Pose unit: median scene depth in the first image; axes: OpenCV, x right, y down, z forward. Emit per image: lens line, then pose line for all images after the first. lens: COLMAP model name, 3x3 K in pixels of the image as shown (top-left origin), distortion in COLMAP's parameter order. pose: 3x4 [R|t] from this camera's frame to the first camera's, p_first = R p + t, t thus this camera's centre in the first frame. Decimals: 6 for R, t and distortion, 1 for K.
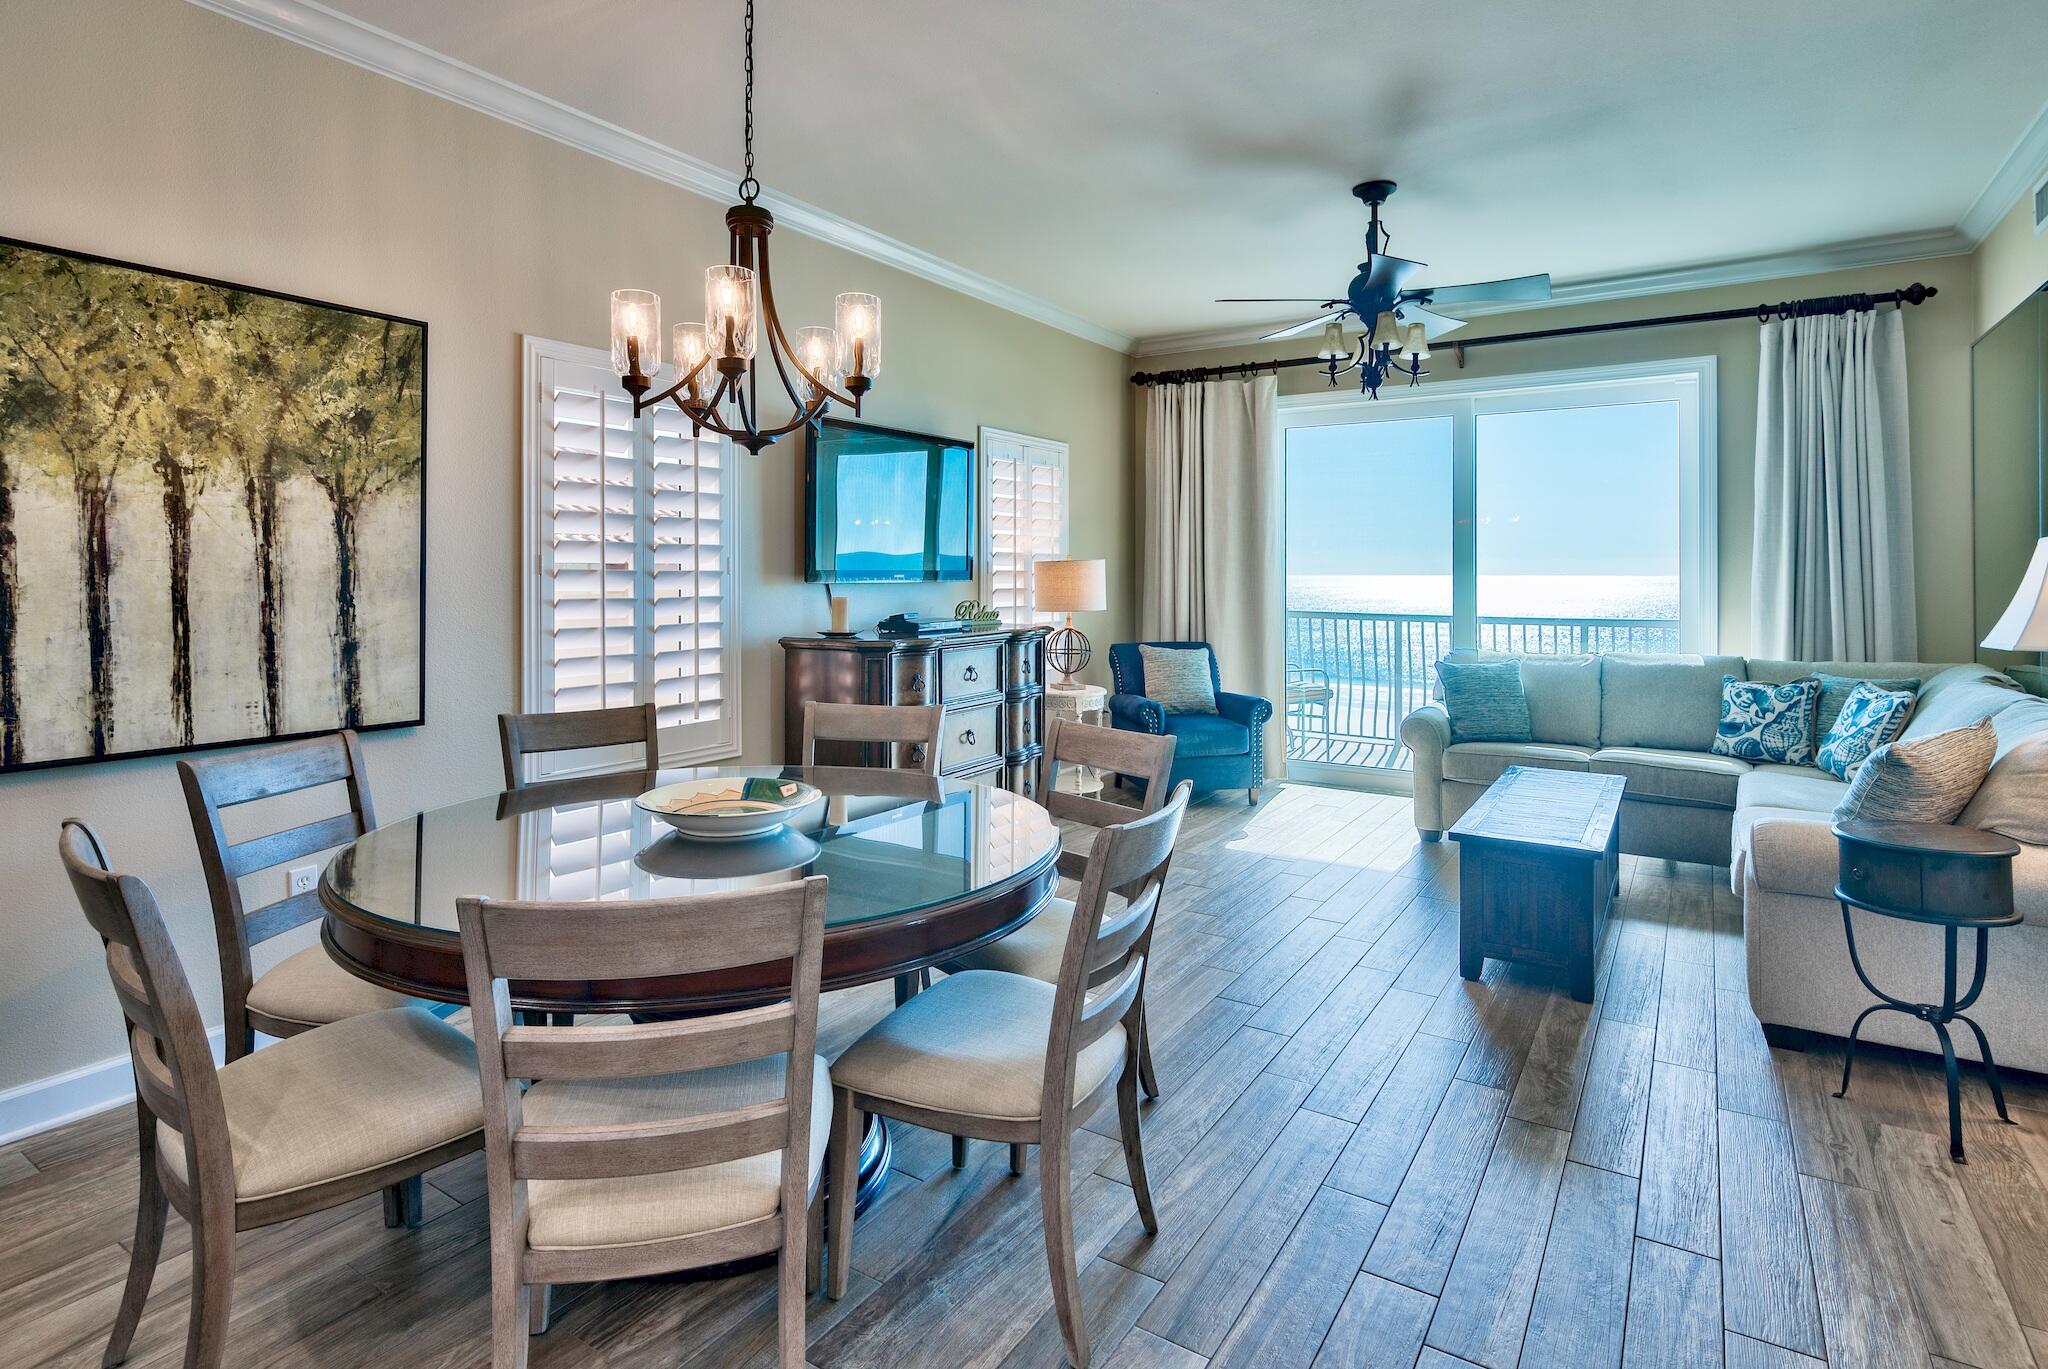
lens RADIAL K [[1045.8, 0, 1086.3], [0, 1045.8, 563.6], [0, 0, 1]] dist [-0.001050, 0.000461]
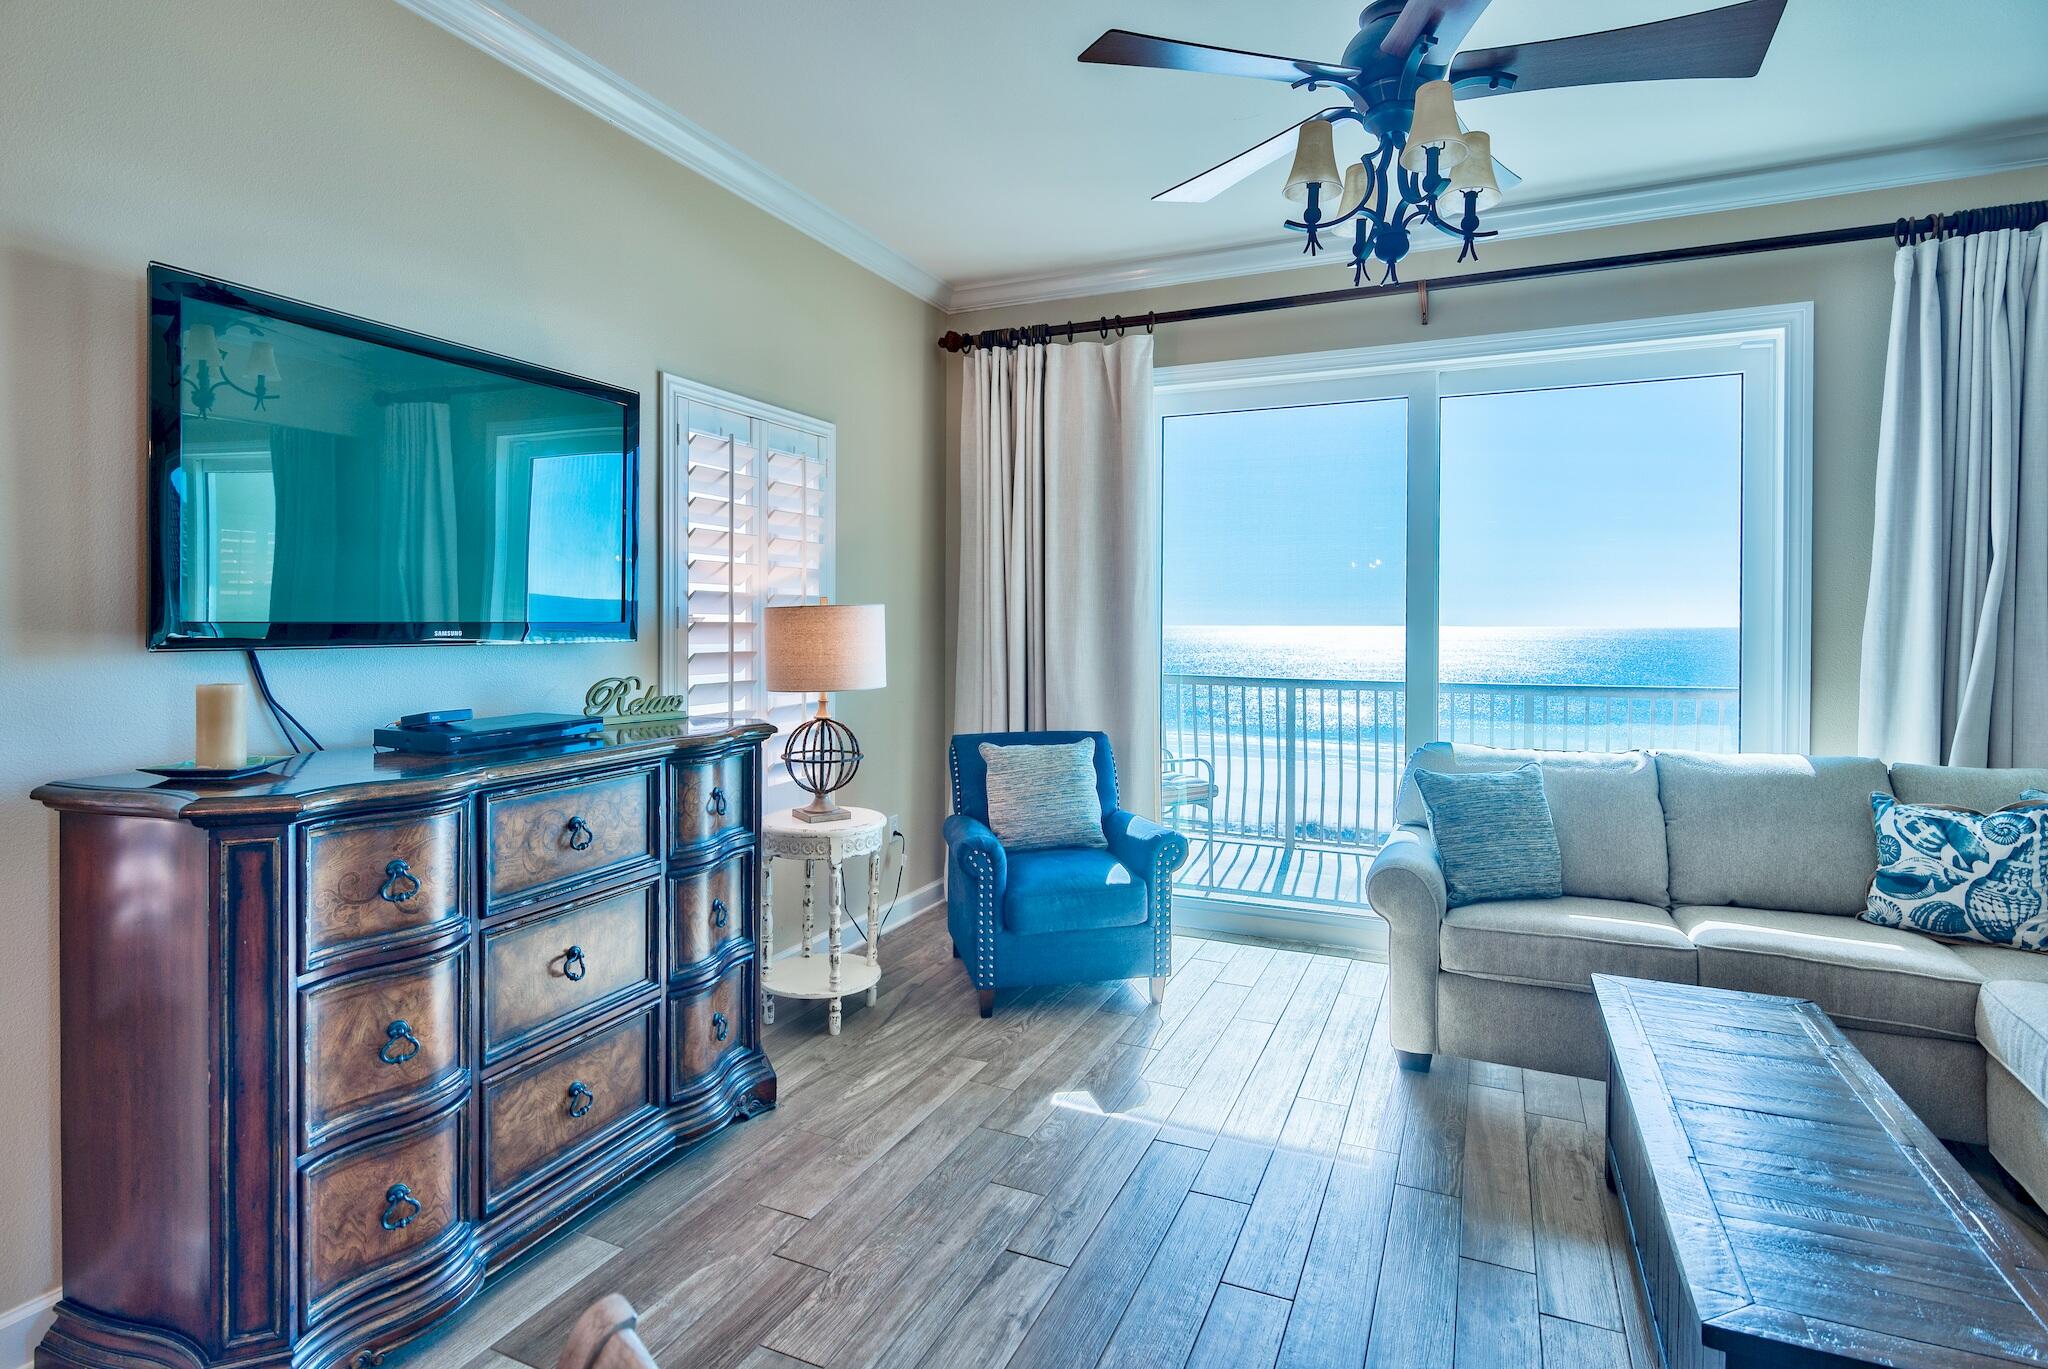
lens RADIAL K [[982.5, 0, 1067.9], [0, 982.5, 610.1], [0, 0, 1]] dist [0.001544, -0.000273]
pose [[0.989959, 0.003879, 0.141298, 0.049418], [-0.003239, 0.999983, -0.004760, 0.002012], [-0.141314, 0.004255, 0.989956, 0.484378]]
